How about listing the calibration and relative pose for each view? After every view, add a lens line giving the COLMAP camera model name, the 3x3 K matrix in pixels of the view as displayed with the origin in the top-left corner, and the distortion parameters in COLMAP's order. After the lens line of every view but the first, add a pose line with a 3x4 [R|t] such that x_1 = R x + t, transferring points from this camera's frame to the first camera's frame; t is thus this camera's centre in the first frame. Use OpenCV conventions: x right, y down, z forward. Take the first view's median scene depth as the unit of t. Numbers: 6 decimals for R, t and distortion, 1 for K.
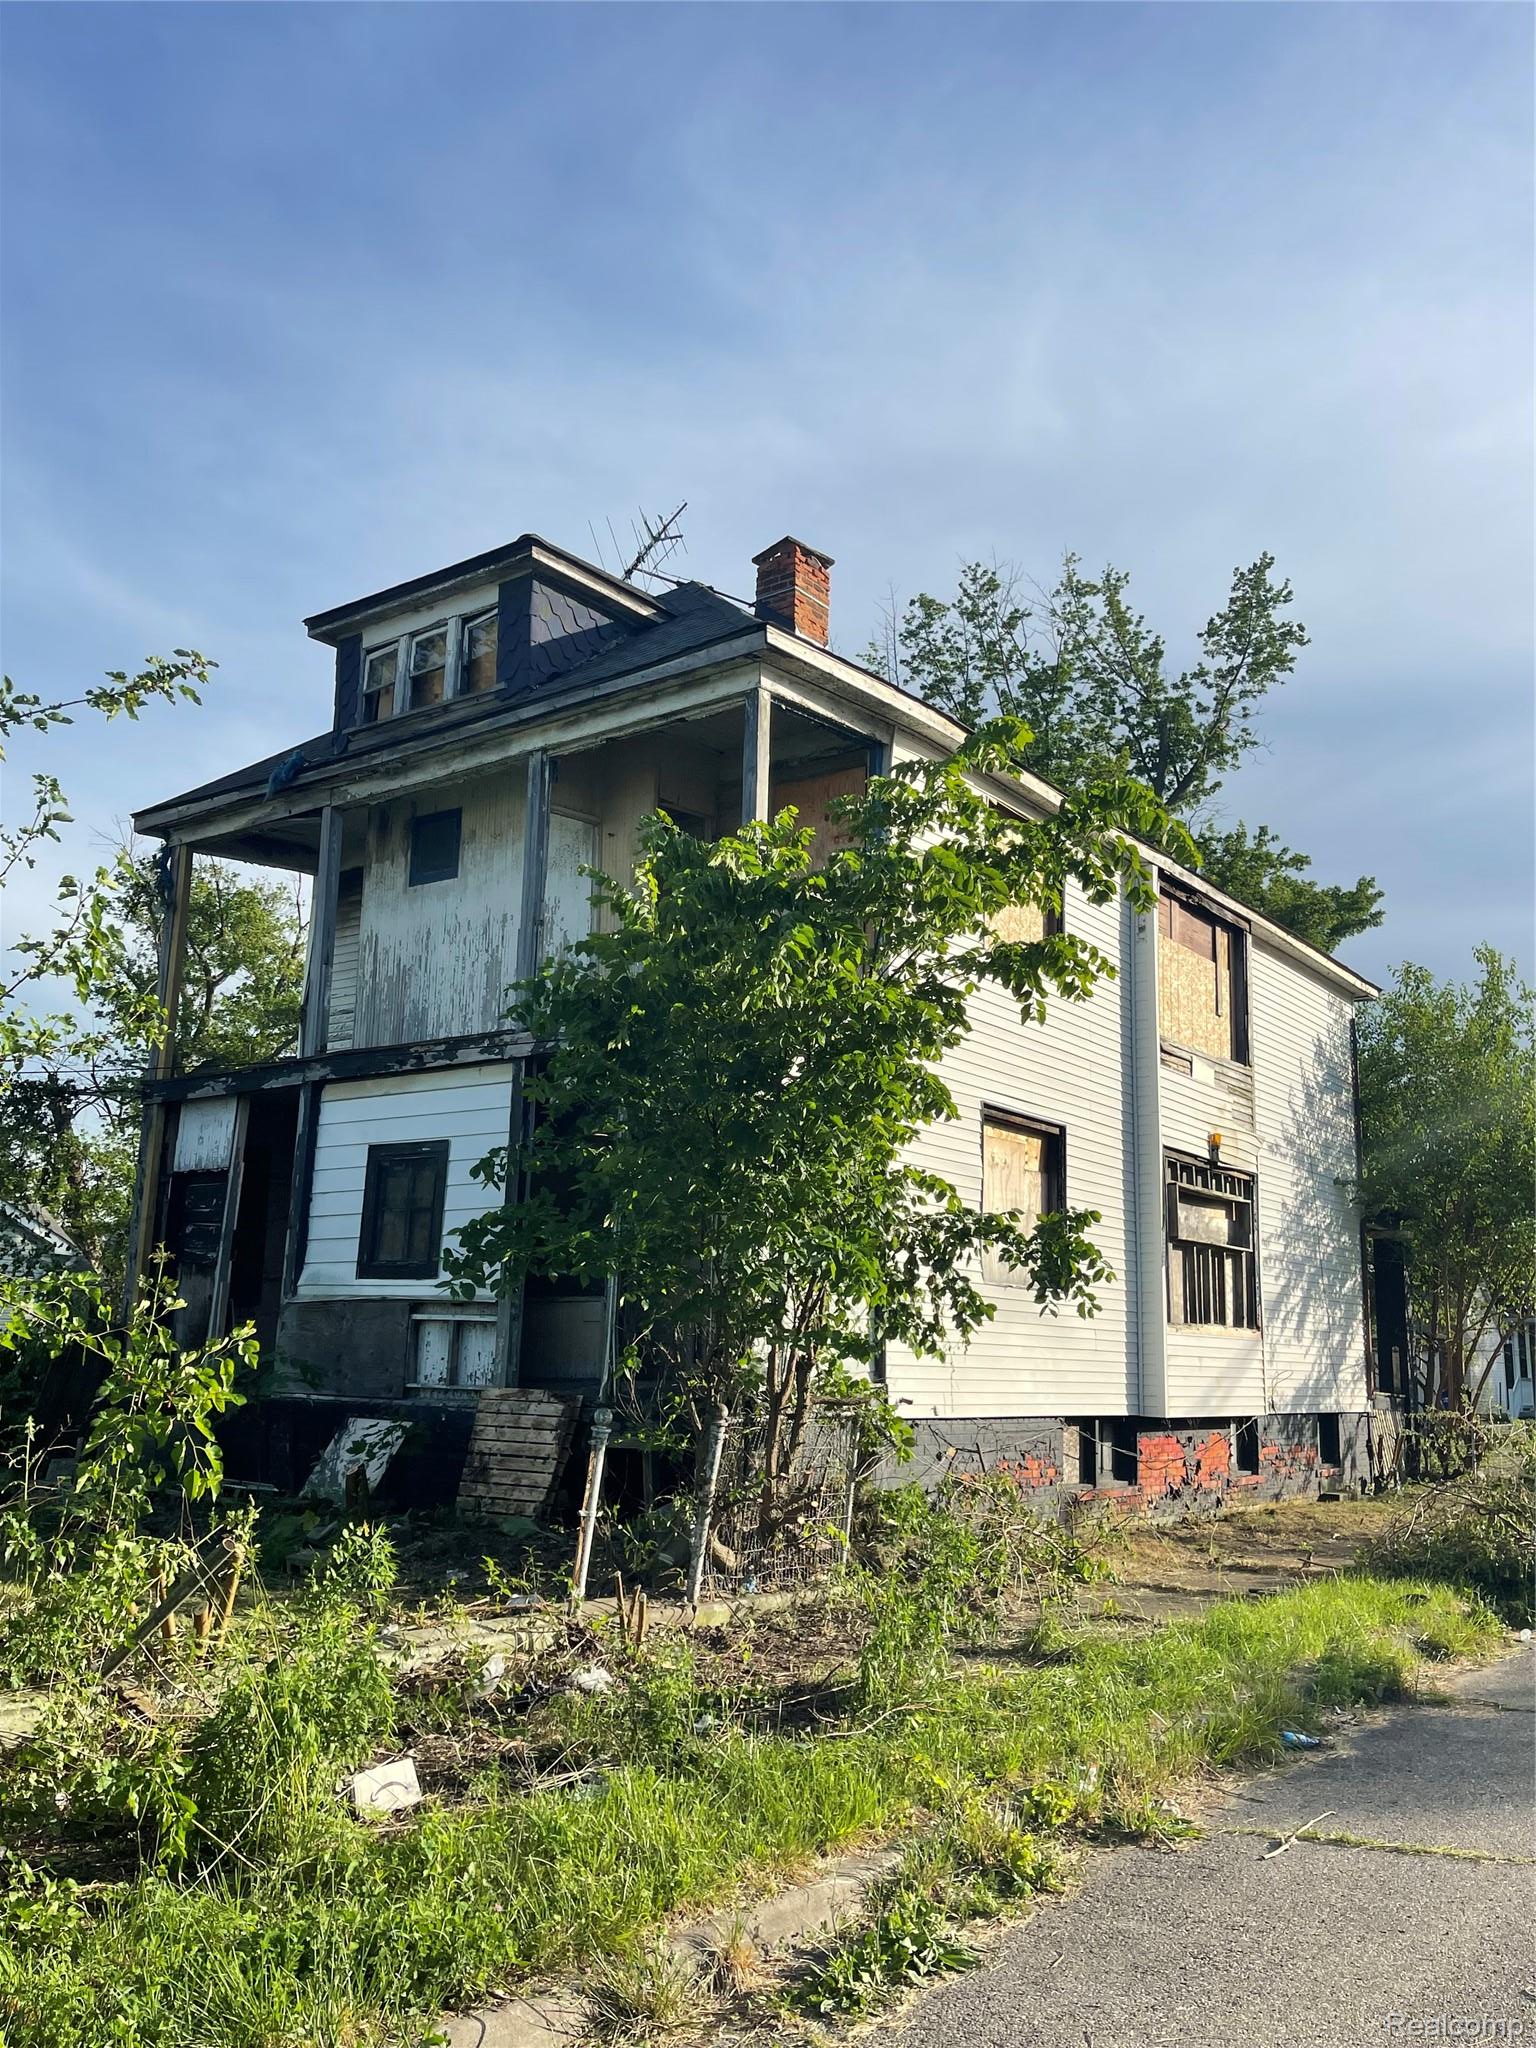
lens RADIAL K [[1698.0, 0, 781.8], [0, 1698.0, 1017.2], [0, 0, 1]] dist [0.046626, 0.003662]
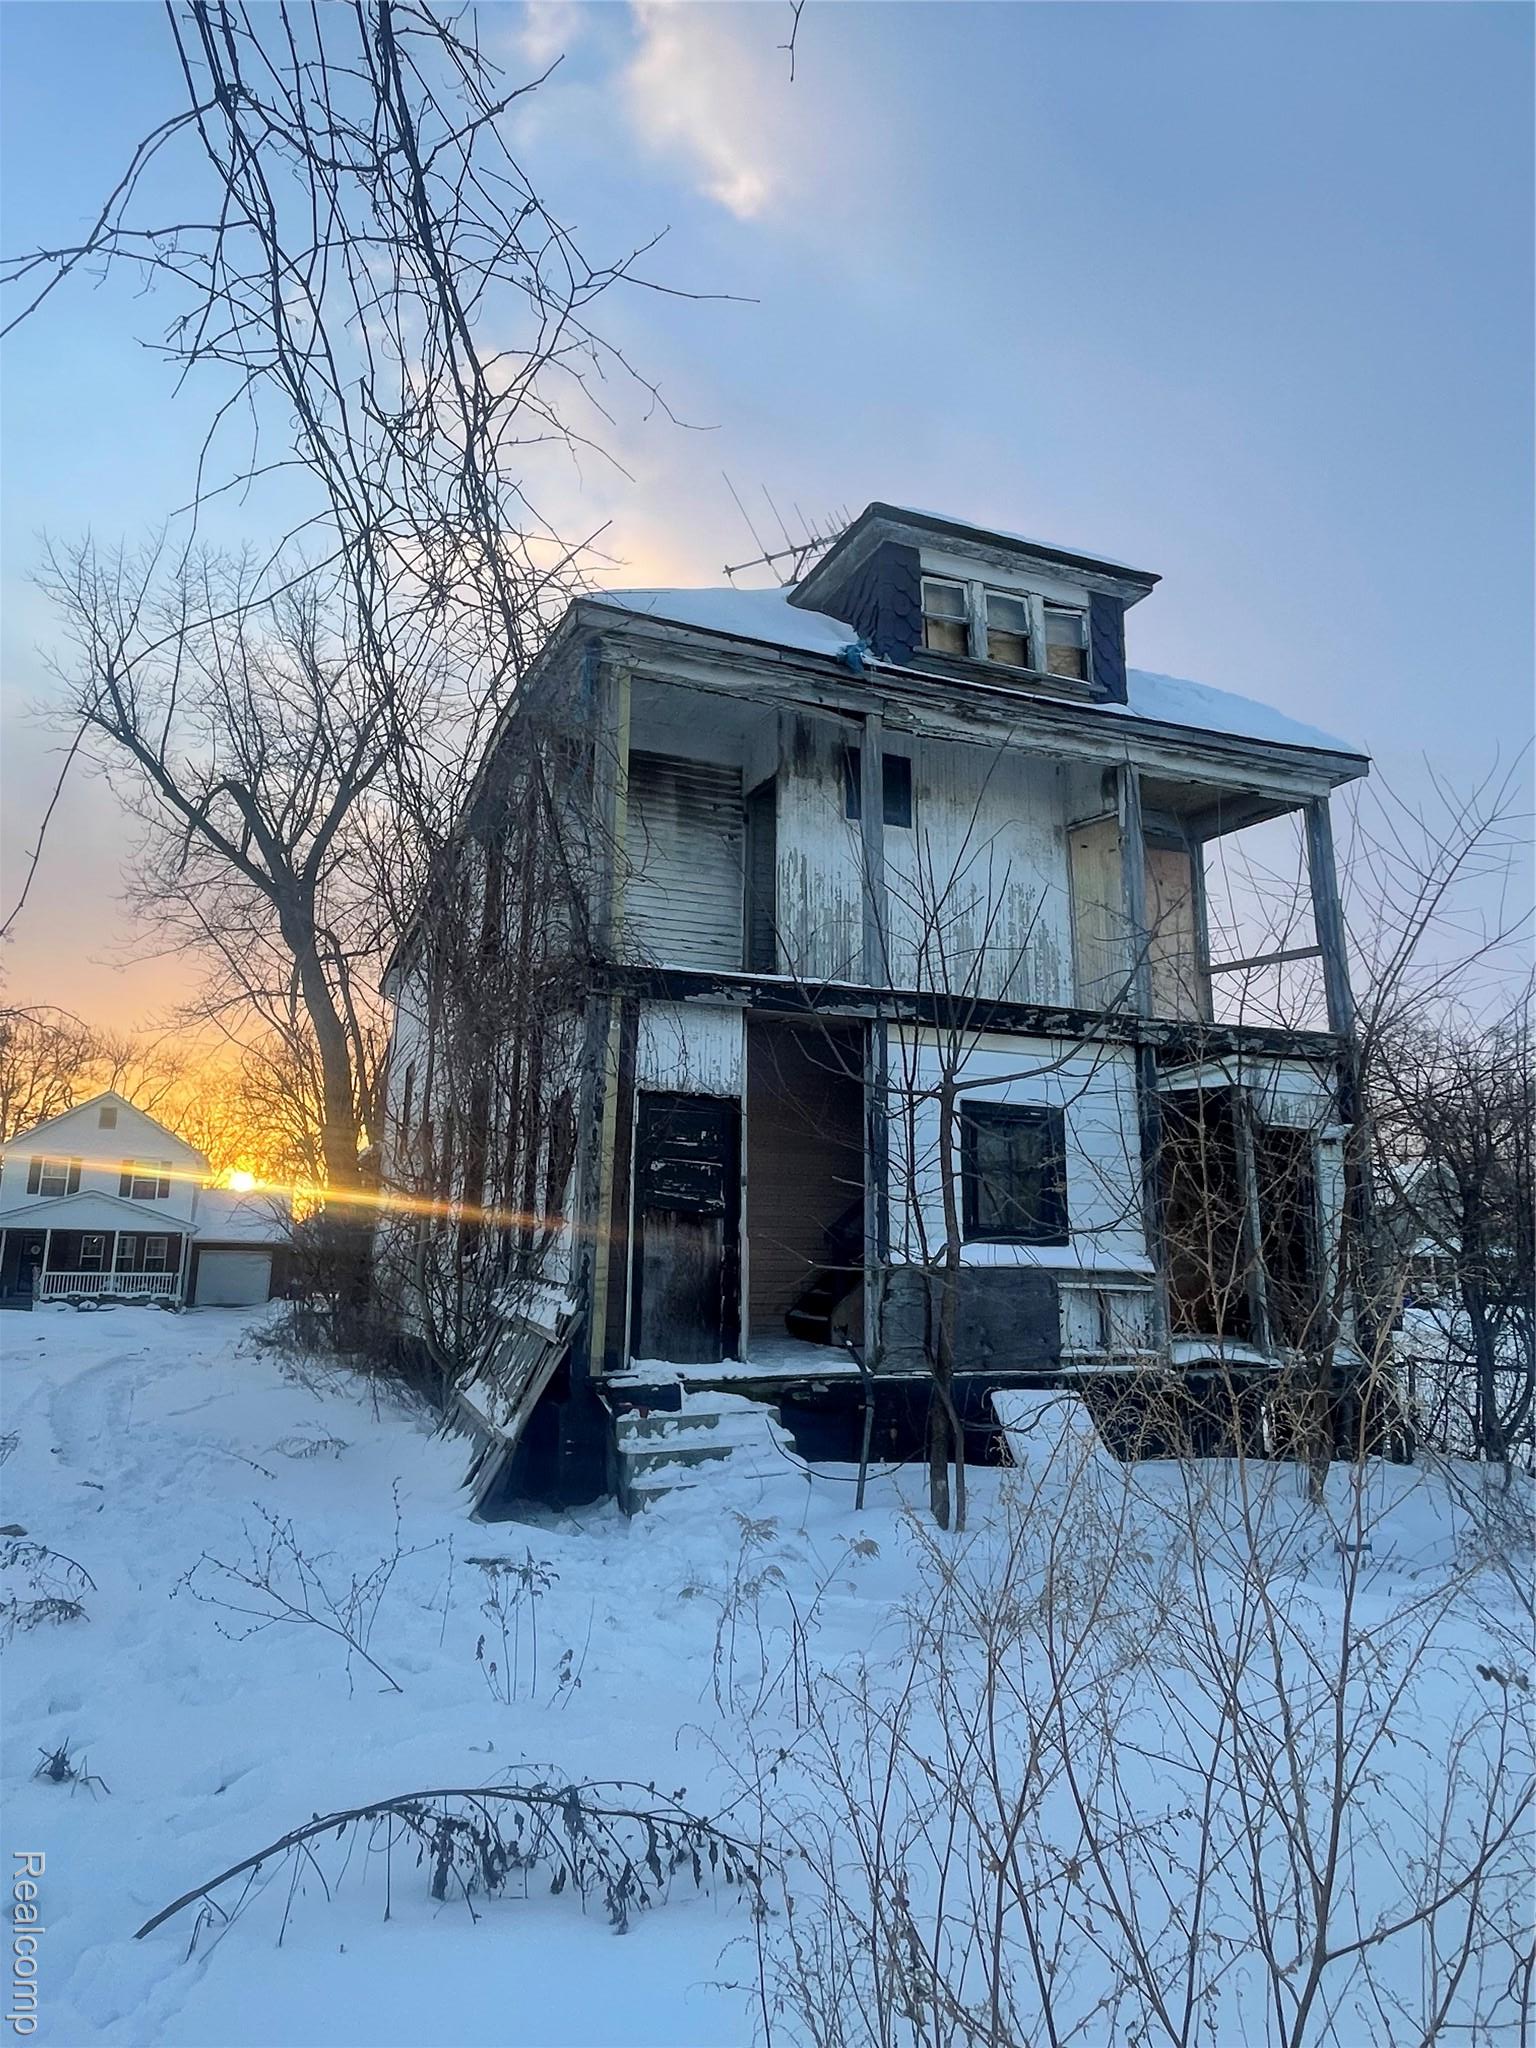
lens RADIAL K [[1248.0, 0, 762.9], [0, 1248.0, 1004.2], [0, 0, 1]] dist [0.012624, -0.008376]
pose [[0.531732, 0.165184, 0.830647, -0.810640], [-0.168394, 0.981833, -0.087453, 0.093916], [-0.830003, -0.093374, 0.549888, 0.659831]]
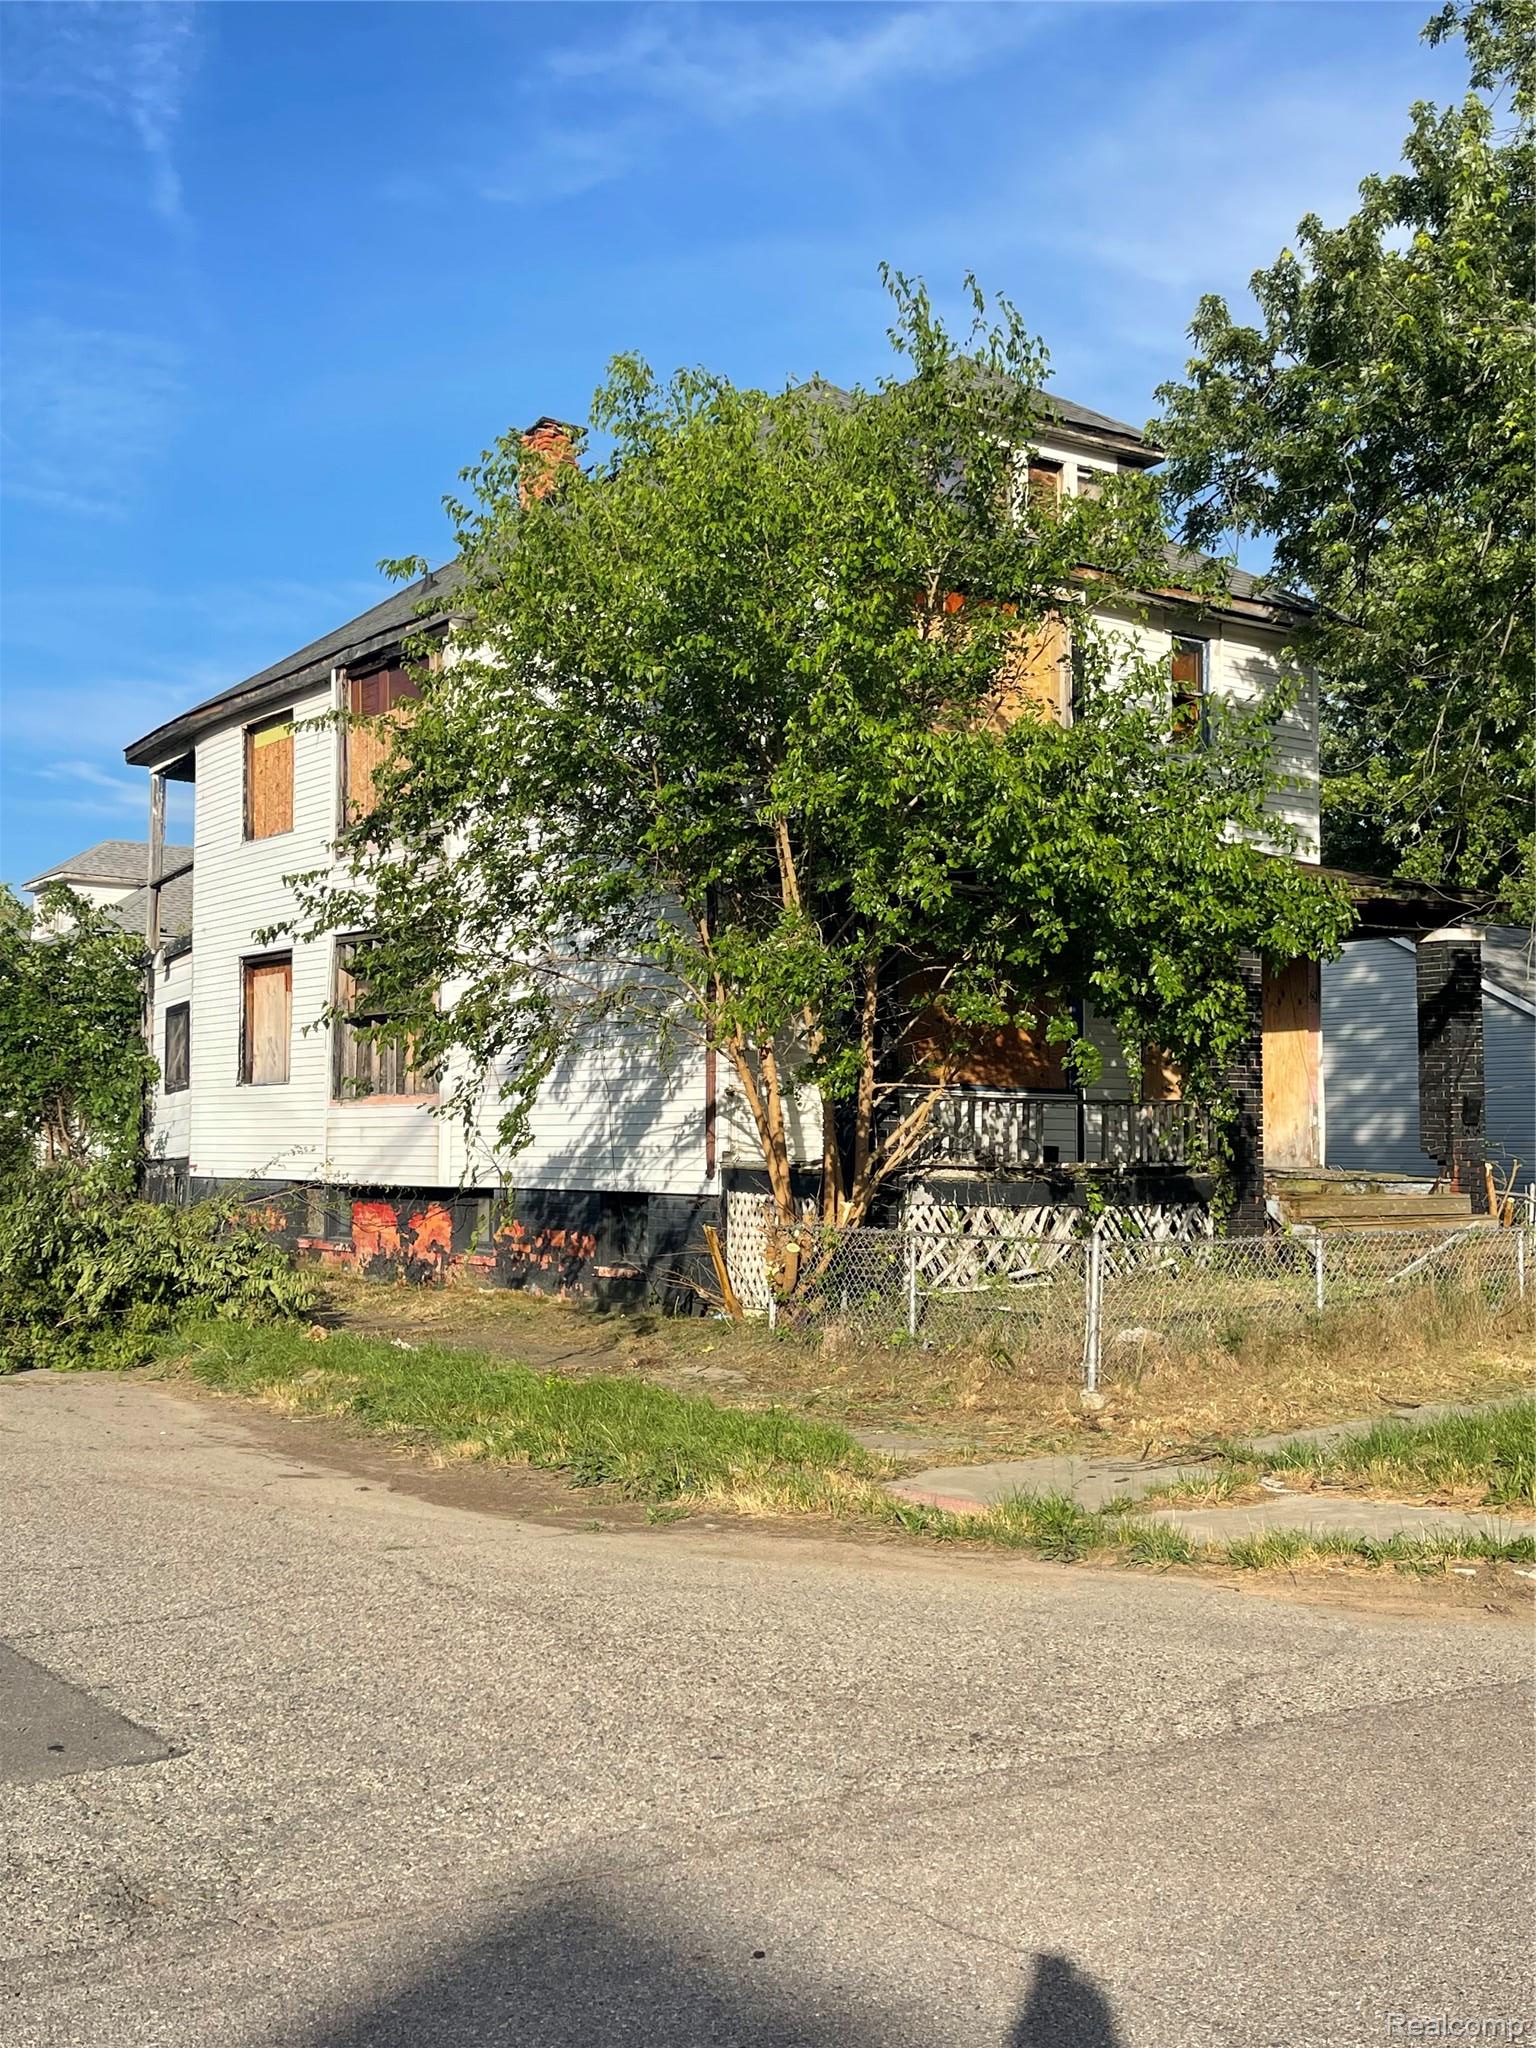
lens RADIAL K [[2247.5, 0, 769.2], [0, 2247.5, 1033.2], [0, 0, 1]] dist [0.113774, 0.000000]
pose [[-0.331142, -0.079366, -0.940237, 1.600712], [0.170436, 0.975035, -0.142329, 0.419664], [0.928061, -0.207382, -0.309348, 1.837870]]
